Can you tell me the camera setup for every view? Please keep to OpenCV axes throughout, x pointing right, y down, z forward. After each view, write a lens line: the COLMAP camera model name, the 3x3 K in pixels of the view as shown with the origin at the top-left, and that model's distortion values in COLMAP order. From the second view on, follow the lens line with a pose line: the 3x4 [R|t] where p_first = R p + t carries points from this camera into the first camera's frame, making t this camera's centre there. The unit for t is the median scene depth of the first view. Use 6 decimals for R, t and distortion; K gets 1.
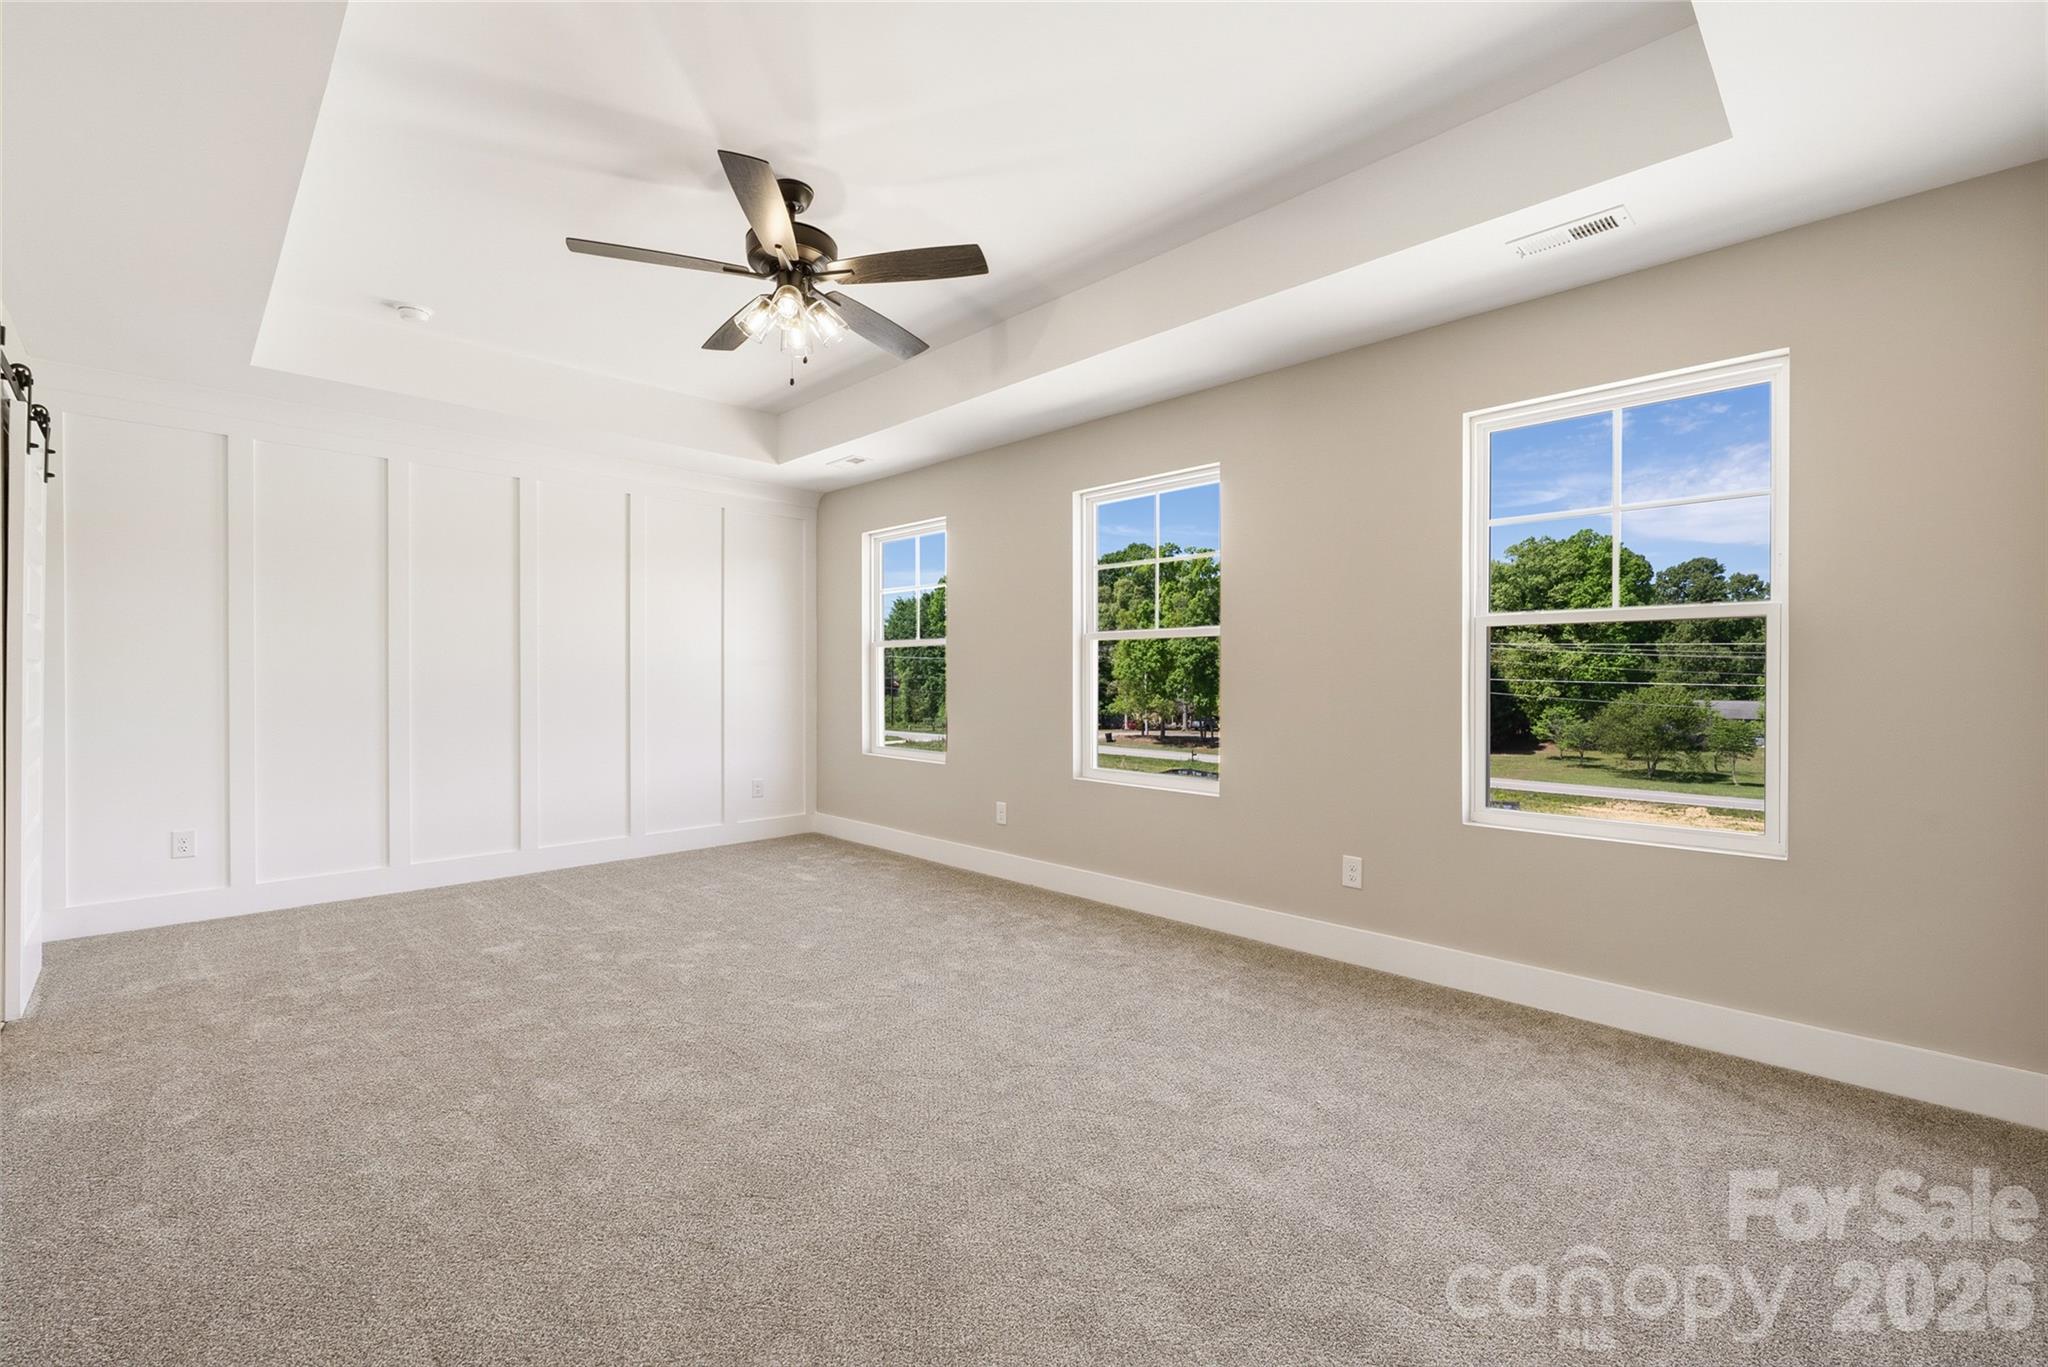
lens RADIAL K [[852.1, 0, 1025.7], [0, 852.1, 690.1], [0, 0, 1]] dist [-0.002796, -0.000141]
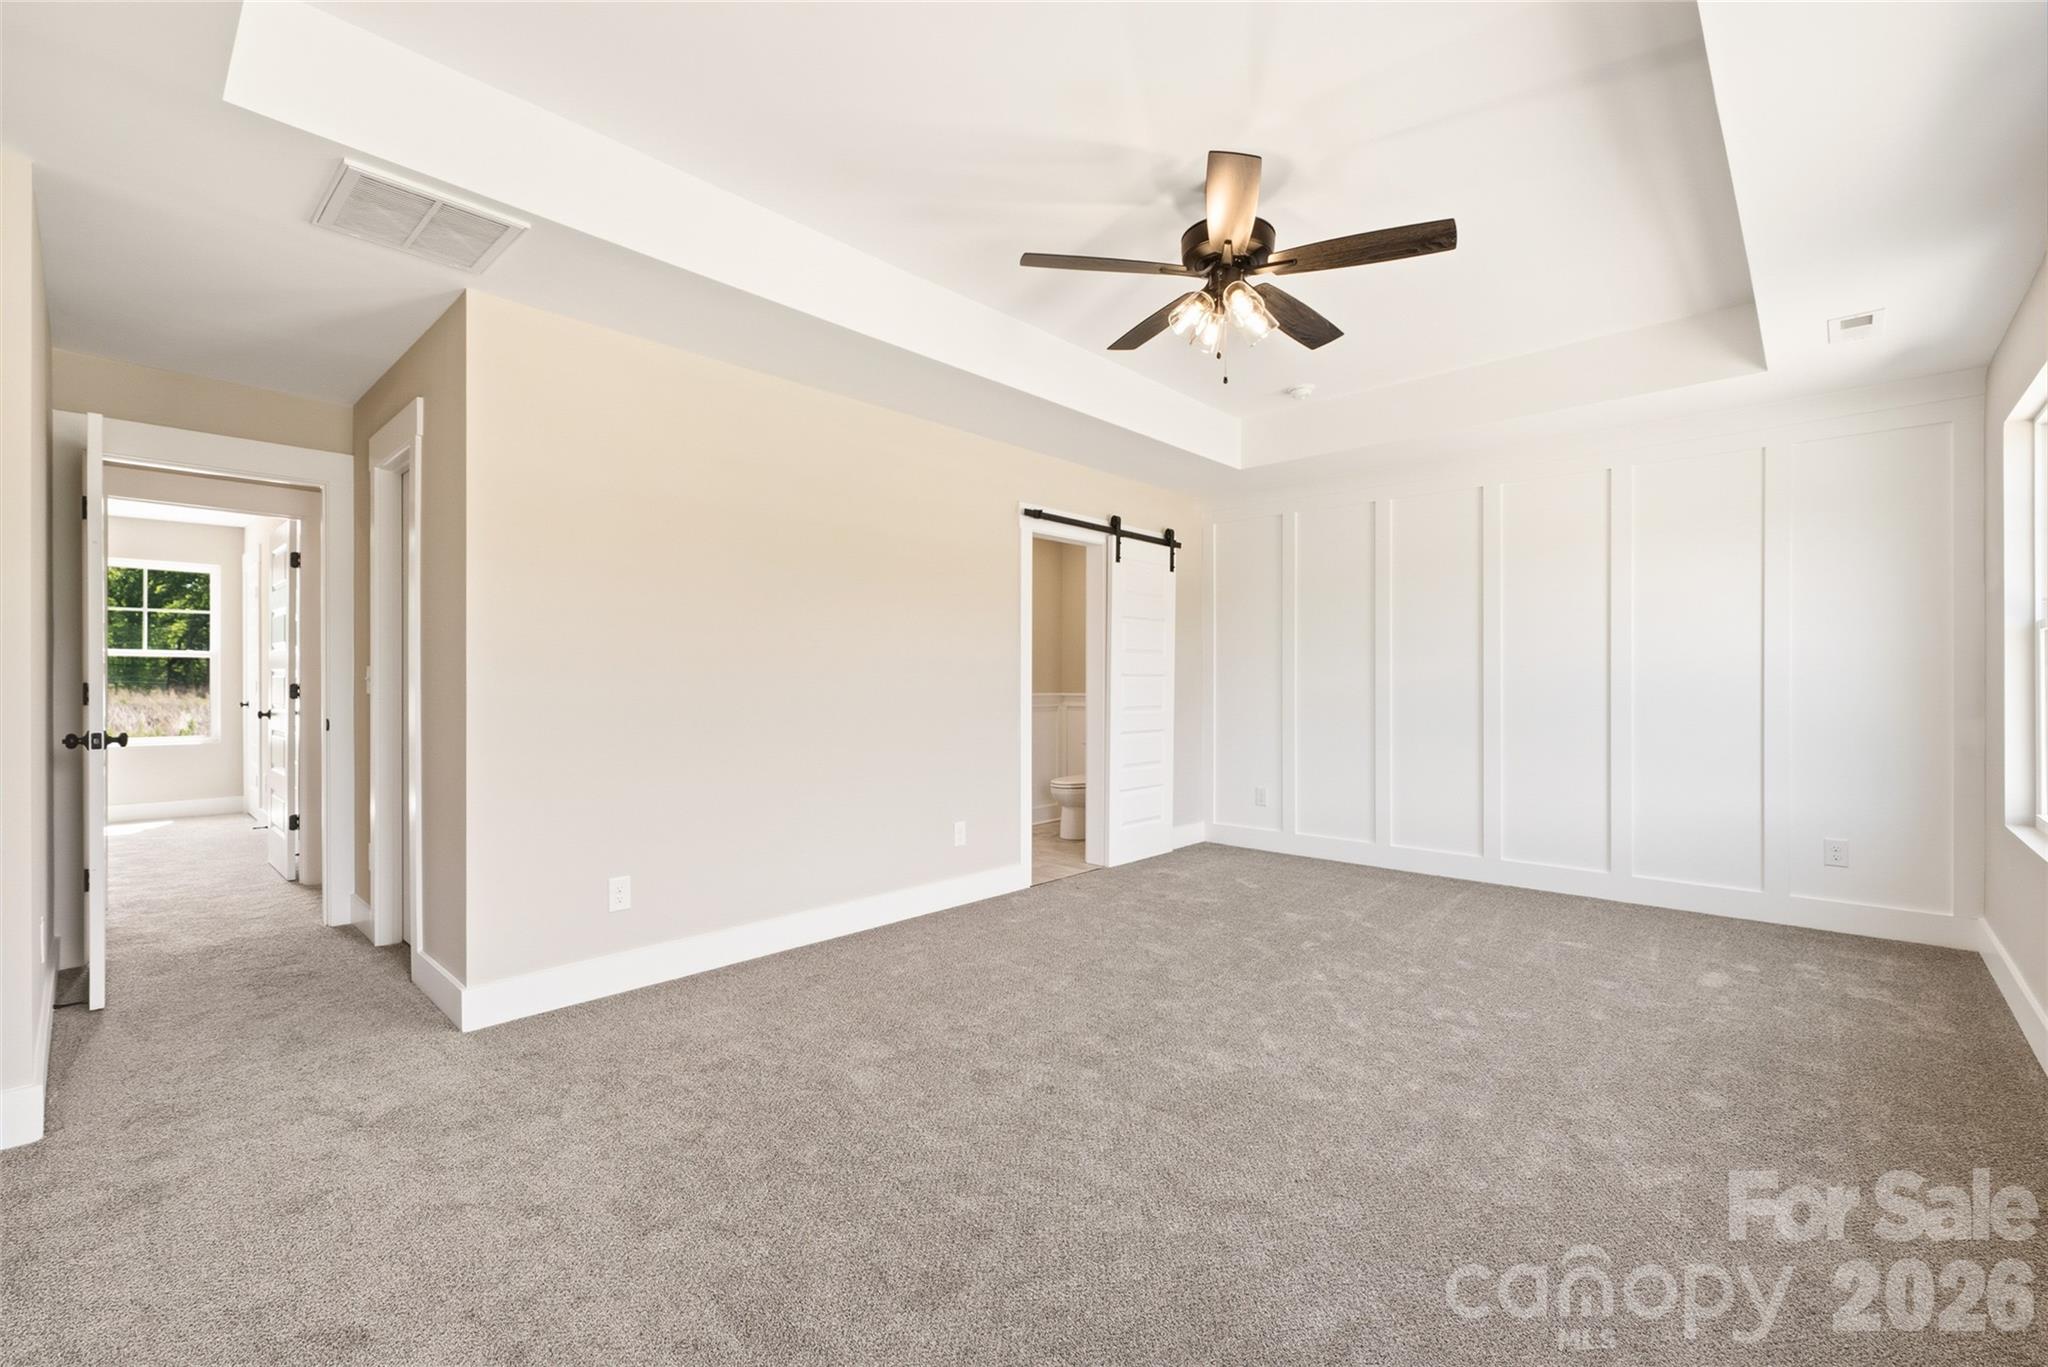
lens RADIAL K [[852.1, 0, 1025.7], [0, 852.1, 690.1], [0, 0, 1]] dist [-0.002796, -0.000141]
pose [[0.044406, 0.004956, -0.999001, 0.479854], [-0.016594, 0.999853, 0.004223, -0.005585], [0.998876, 0.016390, 0.044482, 0.514851]]
